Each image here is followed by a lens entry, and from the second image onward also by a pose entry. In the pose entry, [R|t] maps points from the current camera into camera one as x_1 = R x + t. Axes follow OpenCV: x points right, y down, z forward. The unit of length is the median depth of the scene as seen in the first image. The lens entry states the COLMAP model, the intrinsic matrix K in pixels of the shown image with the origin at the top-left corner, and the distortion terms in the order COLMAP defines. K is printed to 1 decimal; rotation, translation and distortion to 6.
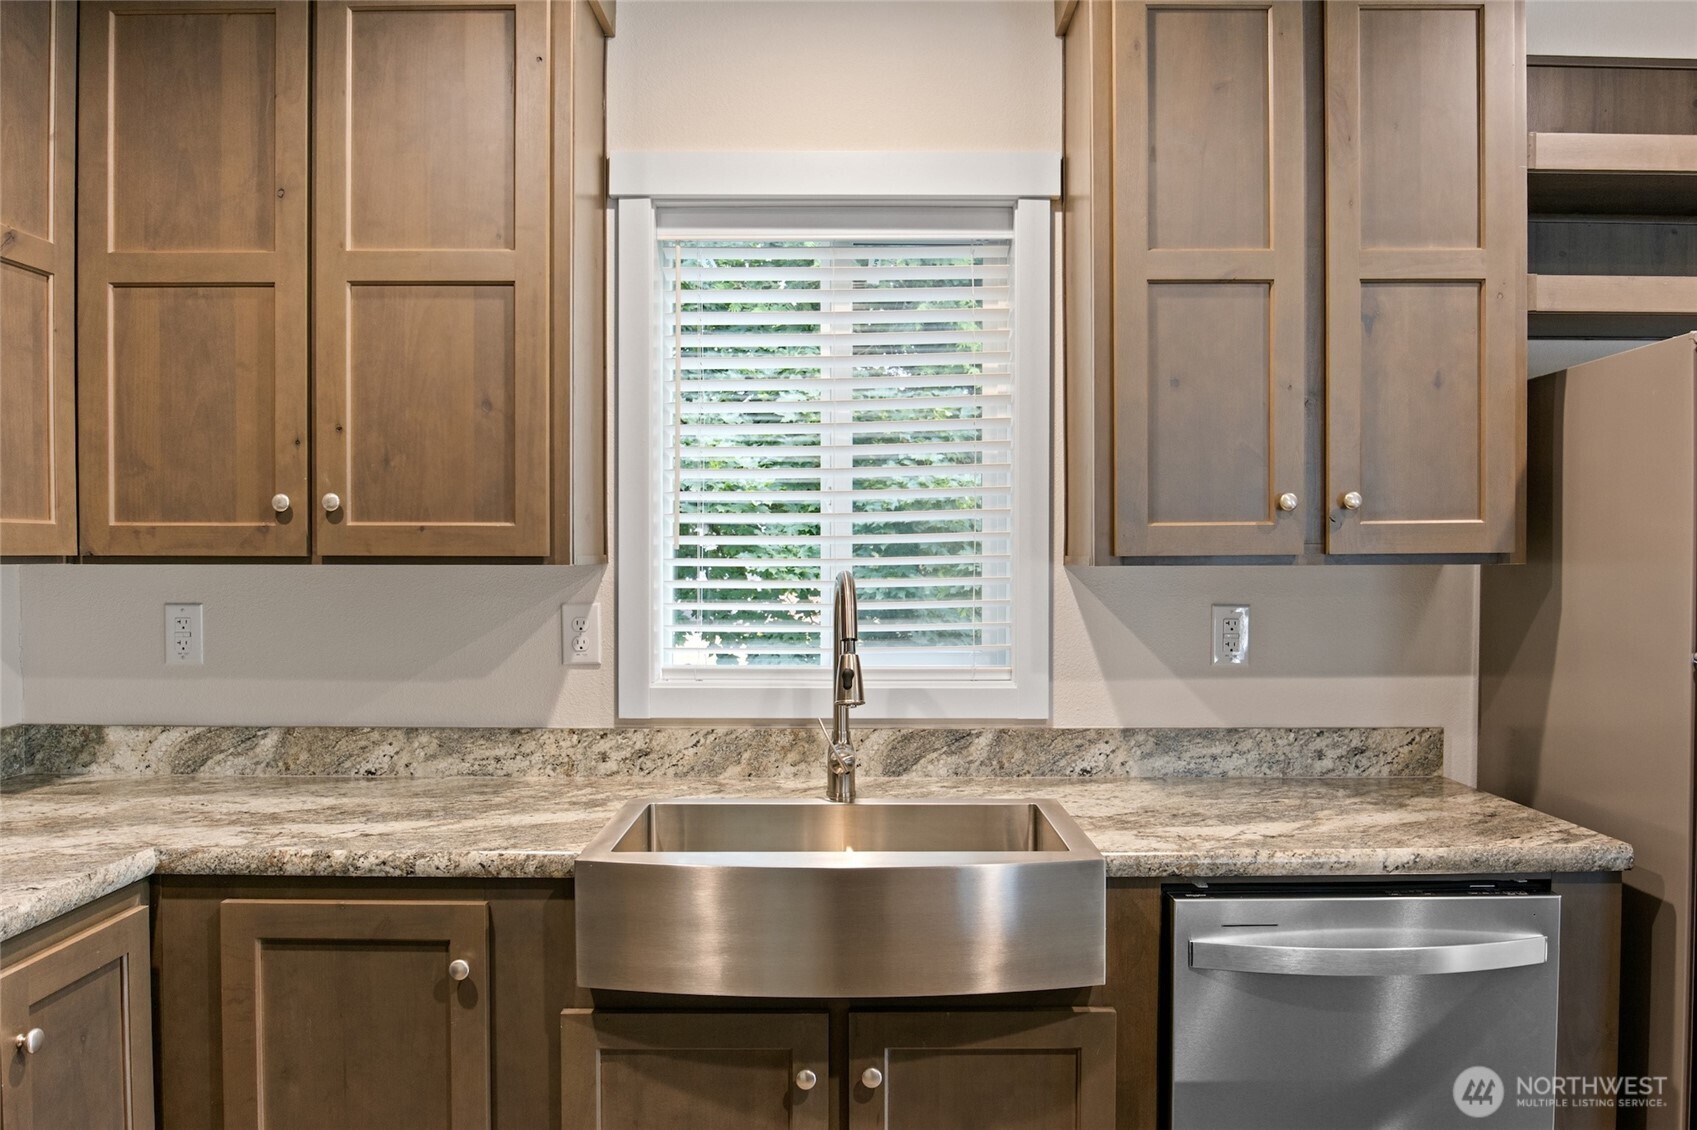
lens RADIAL K [[1254.0, 0, 852.6], [0, 1254.0, 581.9], [0, 0, 1]] dist [-0.030439, 0.001480]
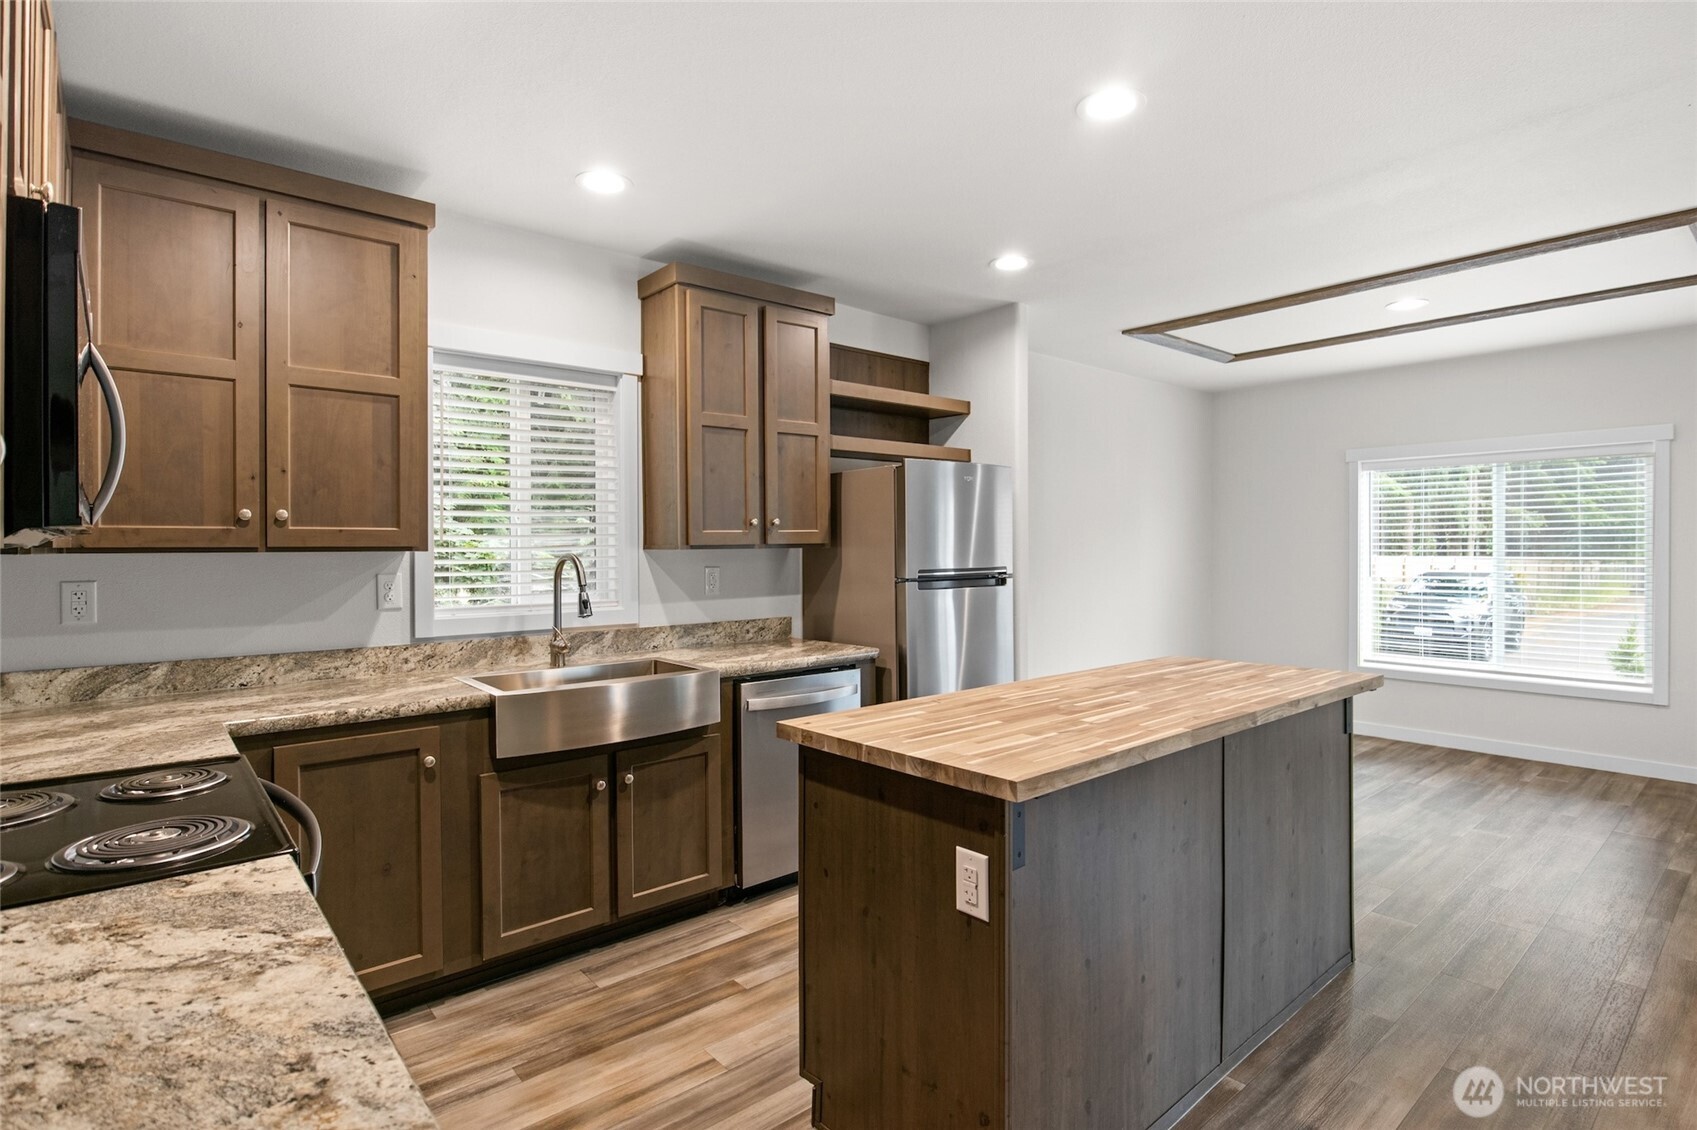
lens RADIAL K [[854.0, 0, 850.6], [0, 854.0, 553.0], [0, 0, 1]] dist [-0.000116, -0.000594]
pose [[0.758977, -0.009844, 0.651043, -0.574630], [0.018769, 0.999801, -0.006763, 0.009226], [-0.650847, 0.017353, 0.759011, -0.362911]]
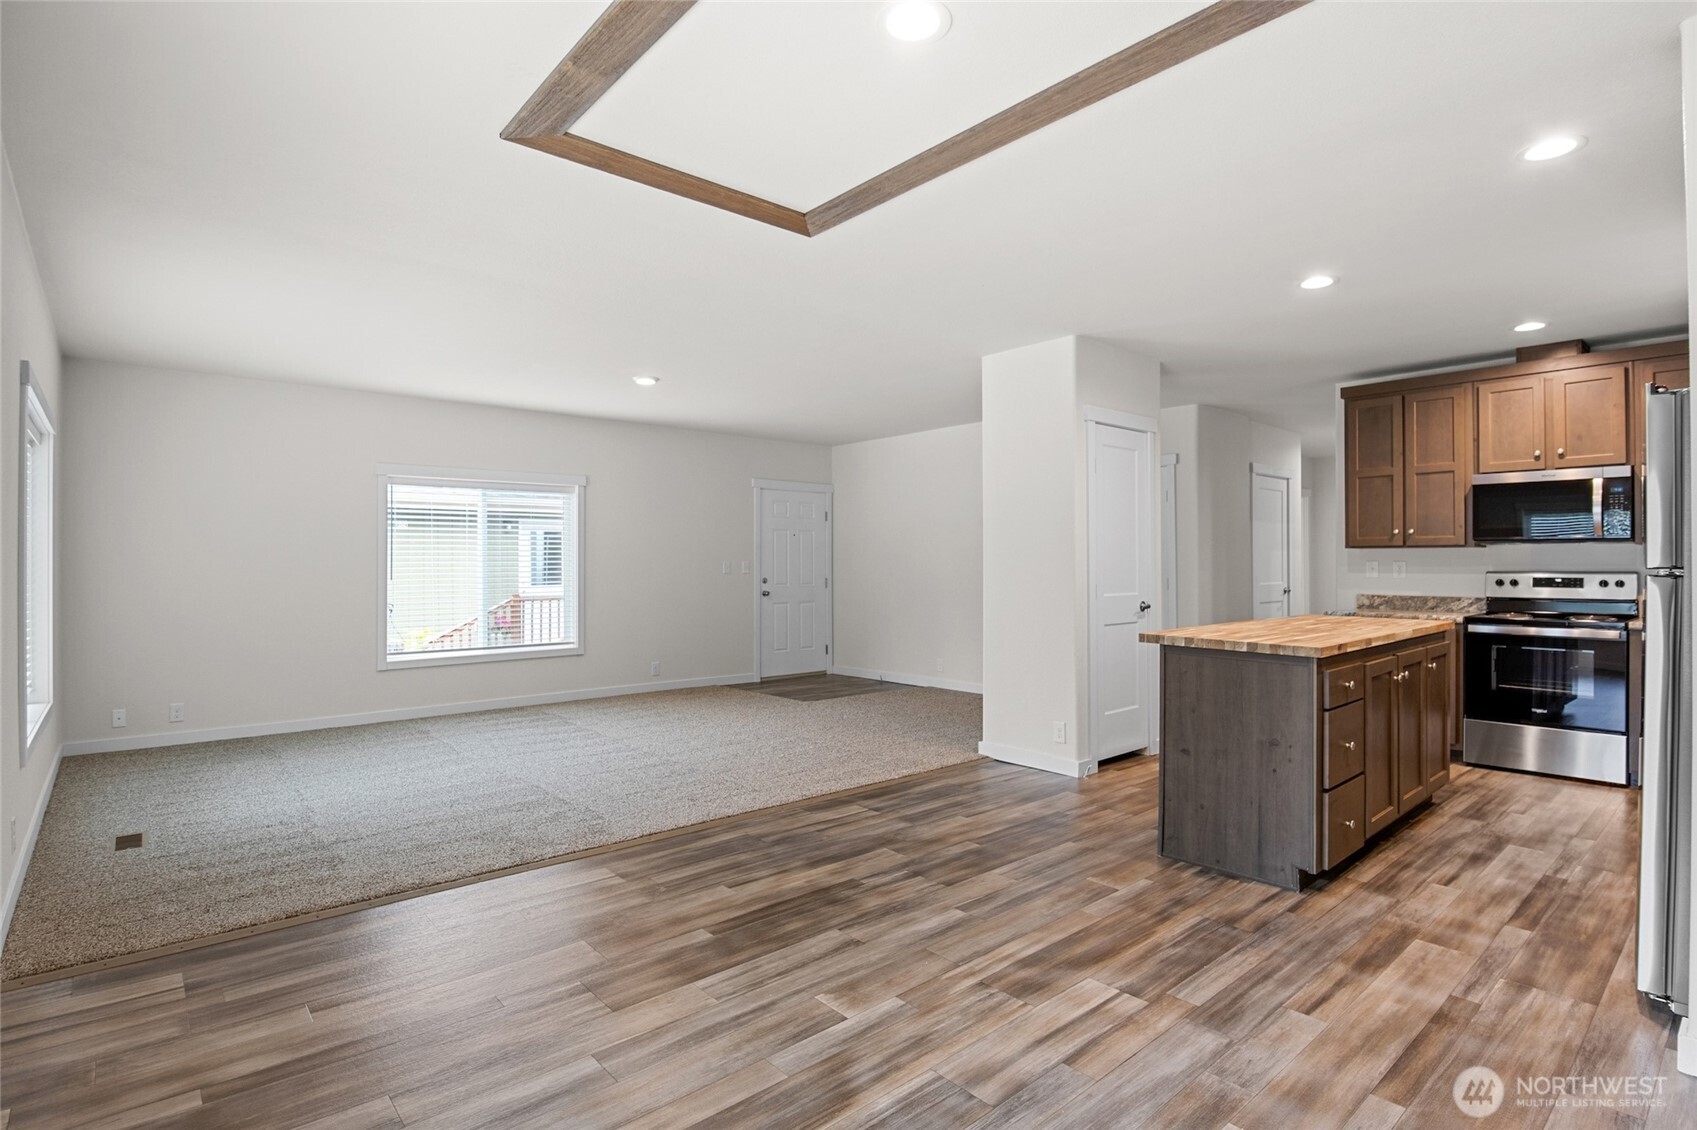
lens RADIAL K [[841.4, 0, 853.6], [0, 841.4, 565.3], [0, 0, 1]] dist [-0.011288, -0.000771]
pose [[-0.753247, -0.000509, -0.657738, 2.334181], [-0.015417, 0.999739, 0.016882, 0.040930], [0.657557, 0.022856, -0.753058, 0.950990]]
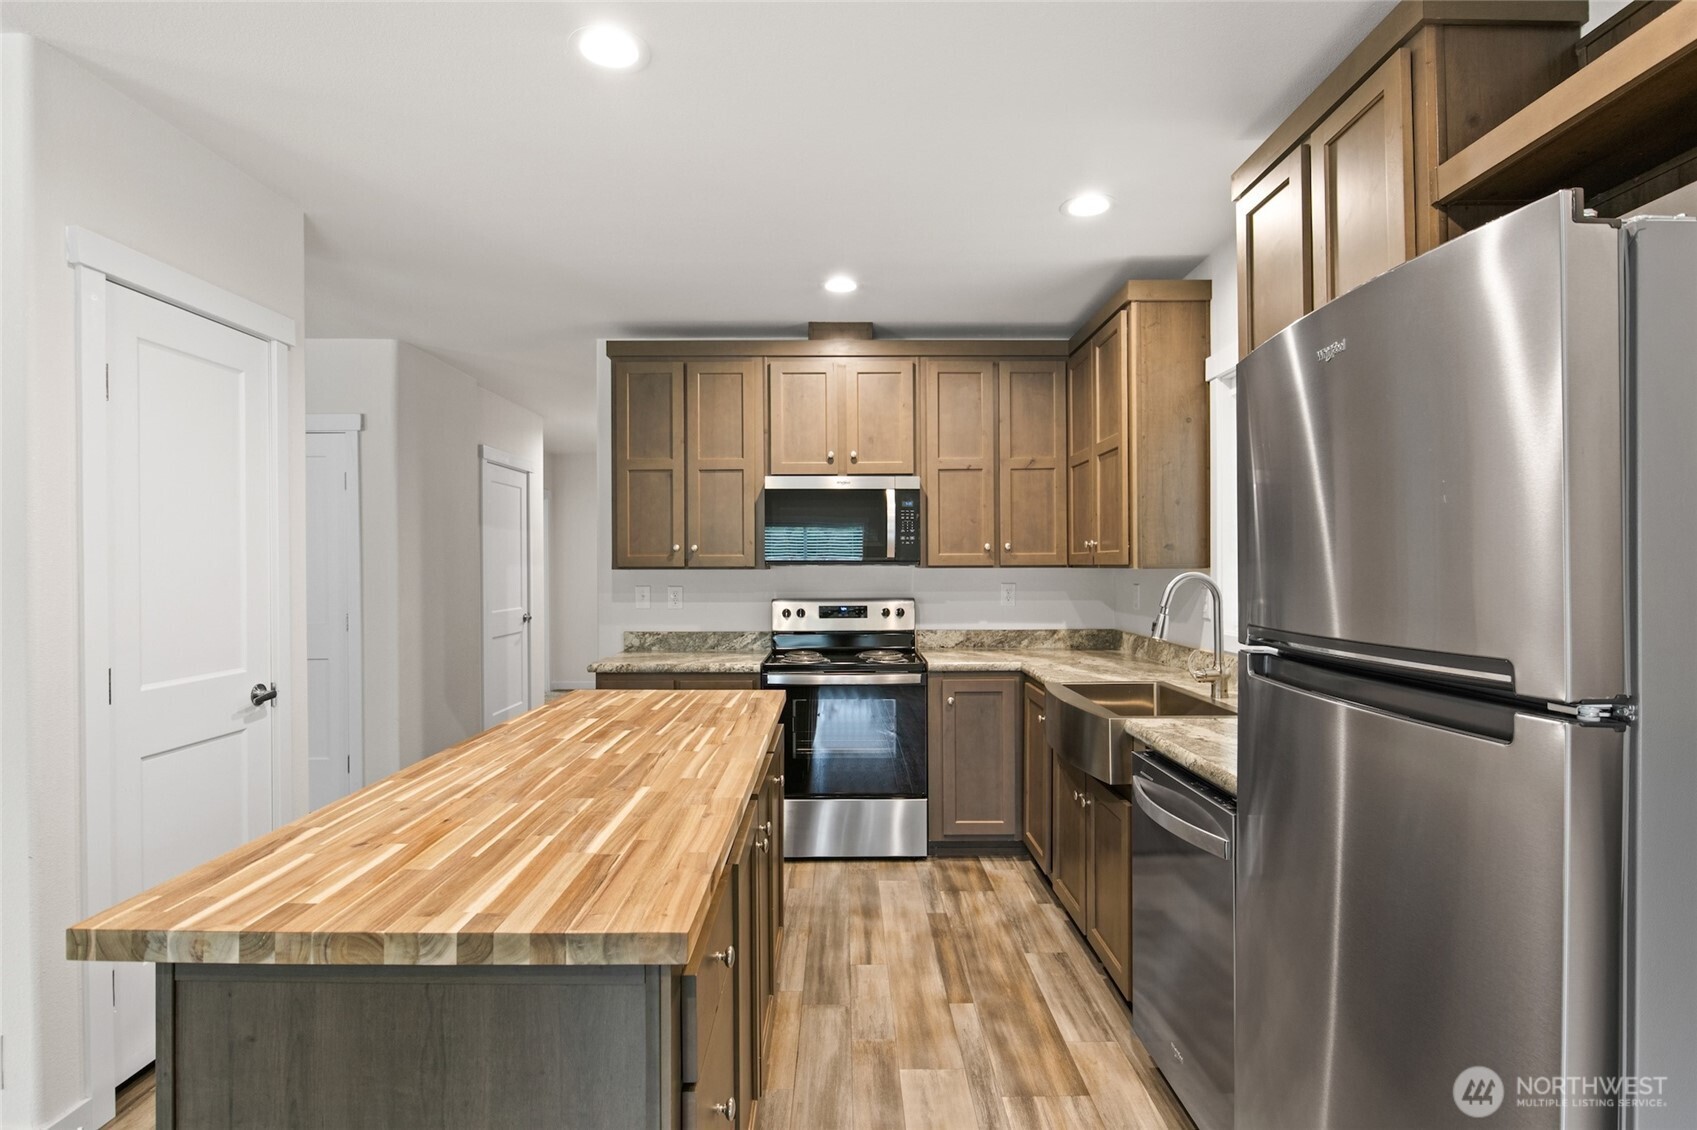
lens RADIAL K [[841.4, 0, 853.6], [0, 841.4, 565.3], [0, 0, 1]] dist [-0.011288, -0.000771]
pose [[0.005264, -0.002435, -0.999983, 1.273388], [-0.018023, 0.999834, -0.002529, -0.007199], [0.999824, 0.018036, 0.005219, 0.495446]]
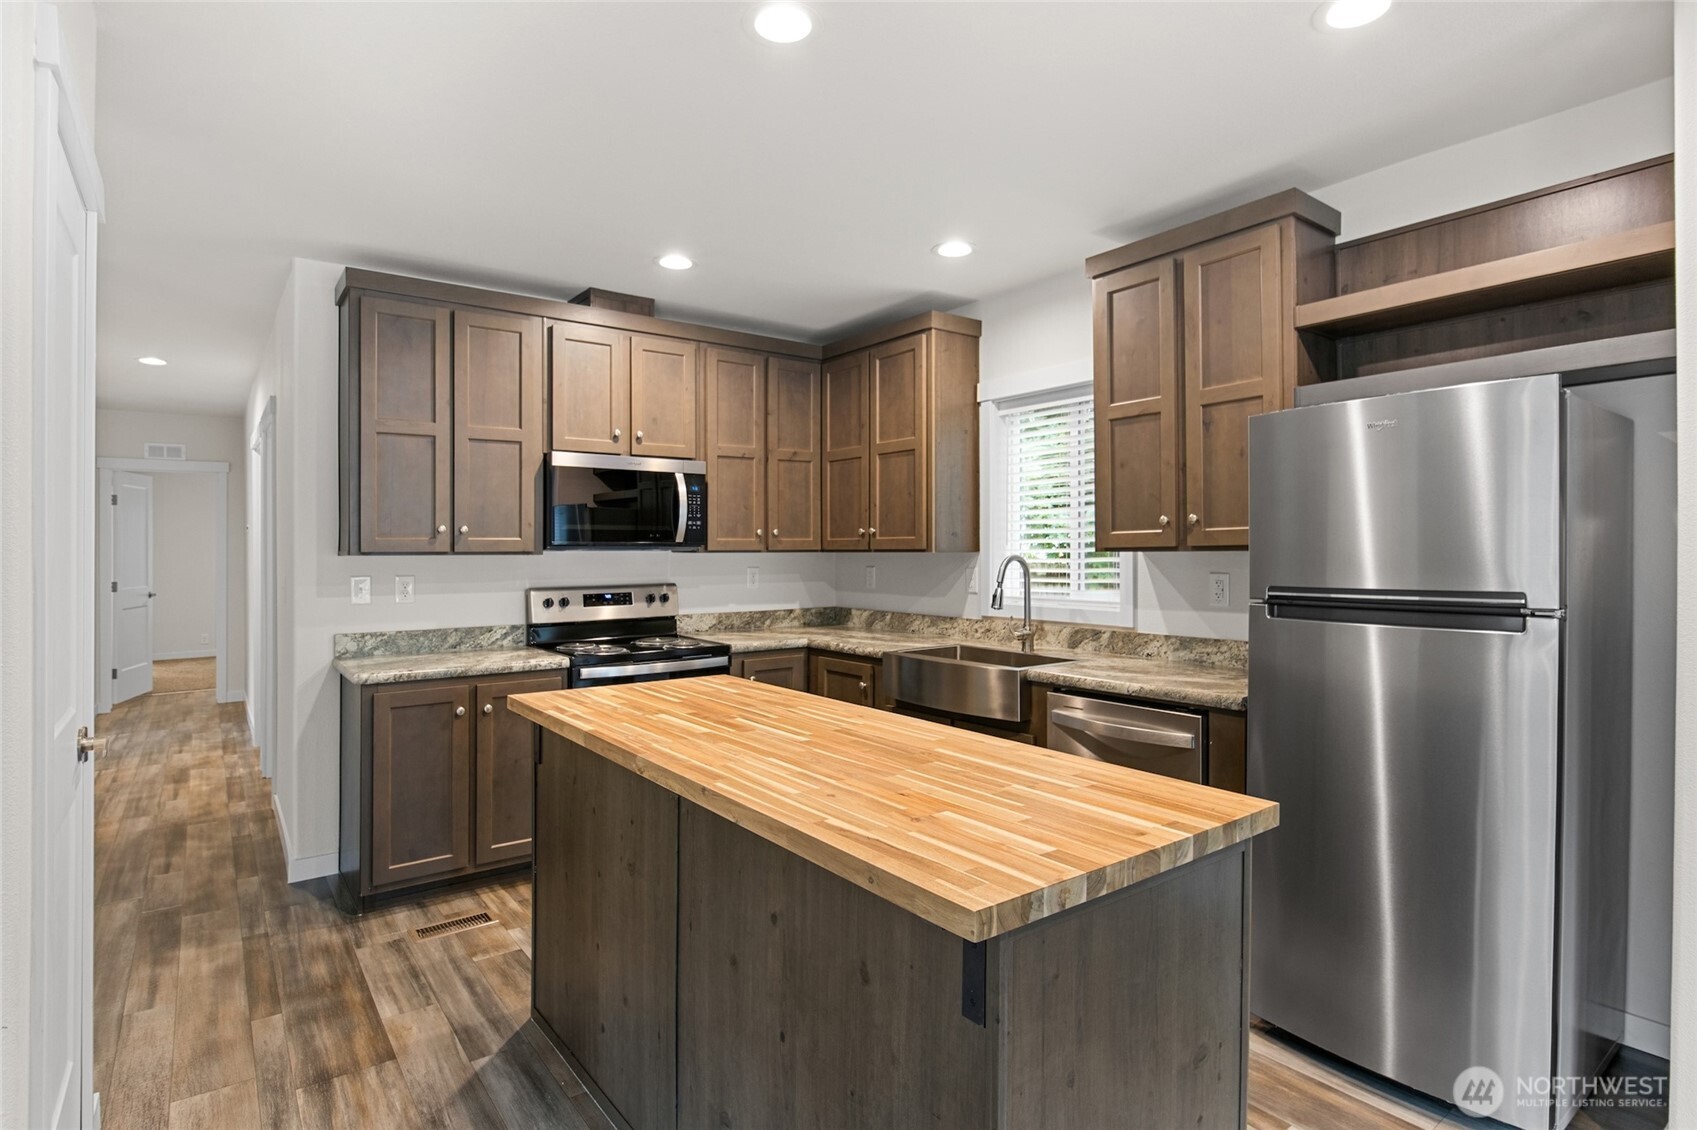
lens RADIAL K [[866.9, 0, 848.5], [0, 866.9, 565.0], [0, 0, 1]] dist [-0.022251, -0.000224]
pose [[0.598056, 0.009281, -0.801401, 1.152039], [-0.010956, 0.999934, 0.003404, 0.008922], [0.801379, 0.006745, 0.598118, -0.247958]]
